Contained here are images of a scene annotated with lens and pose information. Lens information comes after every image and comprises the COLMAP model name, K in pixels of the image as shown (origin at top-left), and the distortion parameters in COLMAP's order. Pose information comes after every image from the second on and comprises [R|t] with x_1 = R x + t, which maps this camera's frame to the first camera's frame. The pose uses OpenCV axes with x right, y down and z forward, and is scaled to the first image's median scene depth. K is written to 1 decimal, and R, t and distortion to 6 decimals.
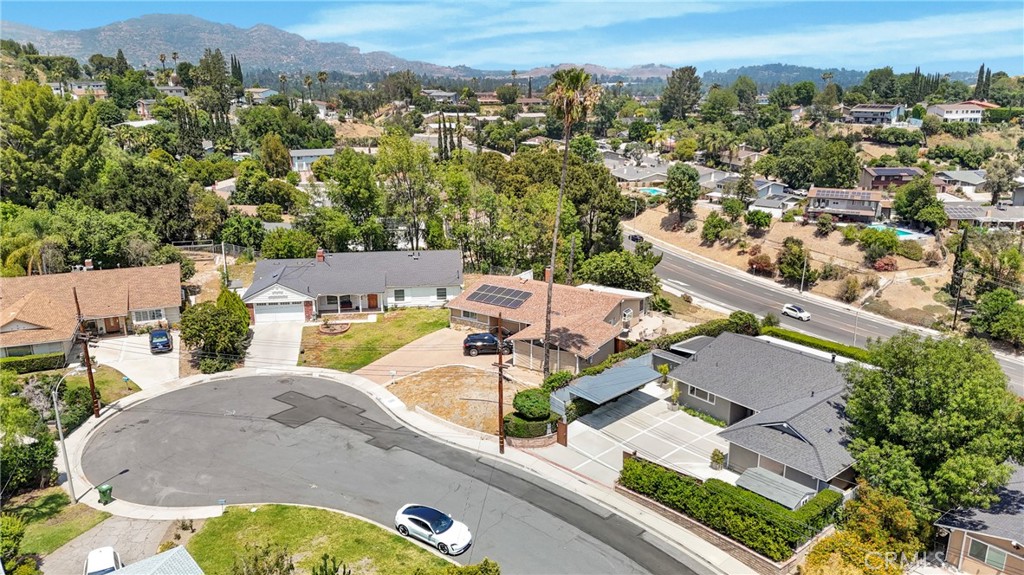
lens RADIAL K [[749.9, 0, 512.3], [0, 749.9, 286.7], [0, 0, 1]] dist [0.049567, -0.046546]
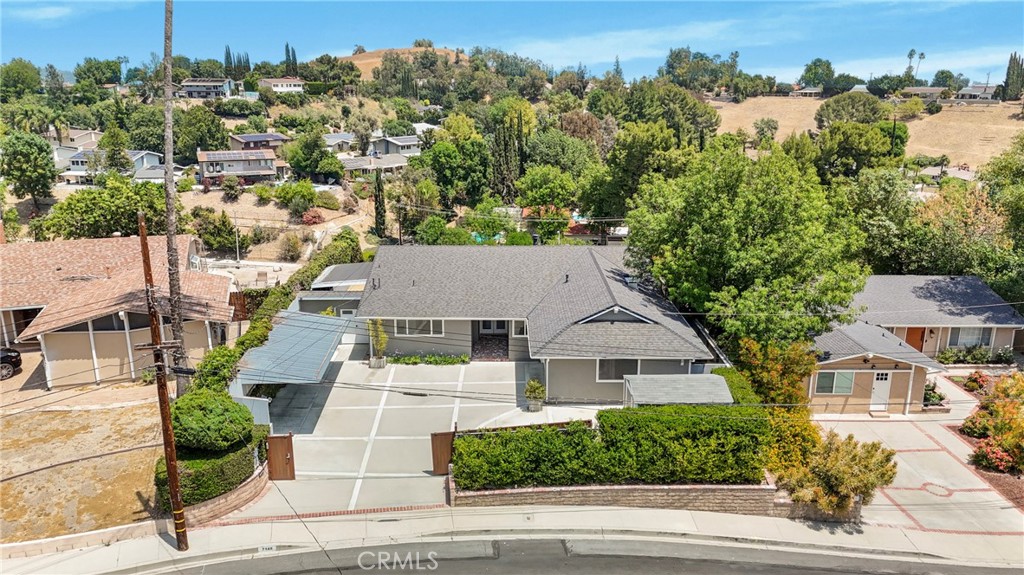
lens RADIAL K [[749.9, 0, 517.1], [0, 749.9, 289.9], [0, 0, 1]] dist [0.049567, -0.046546]
pose [[0.636895, -0.206580, 0.742758, -0.058823], [0.208411, 0.973695, 0.092103, 0.023591], [-0.742247, 0.096140, 0.663195, 0.173843]]
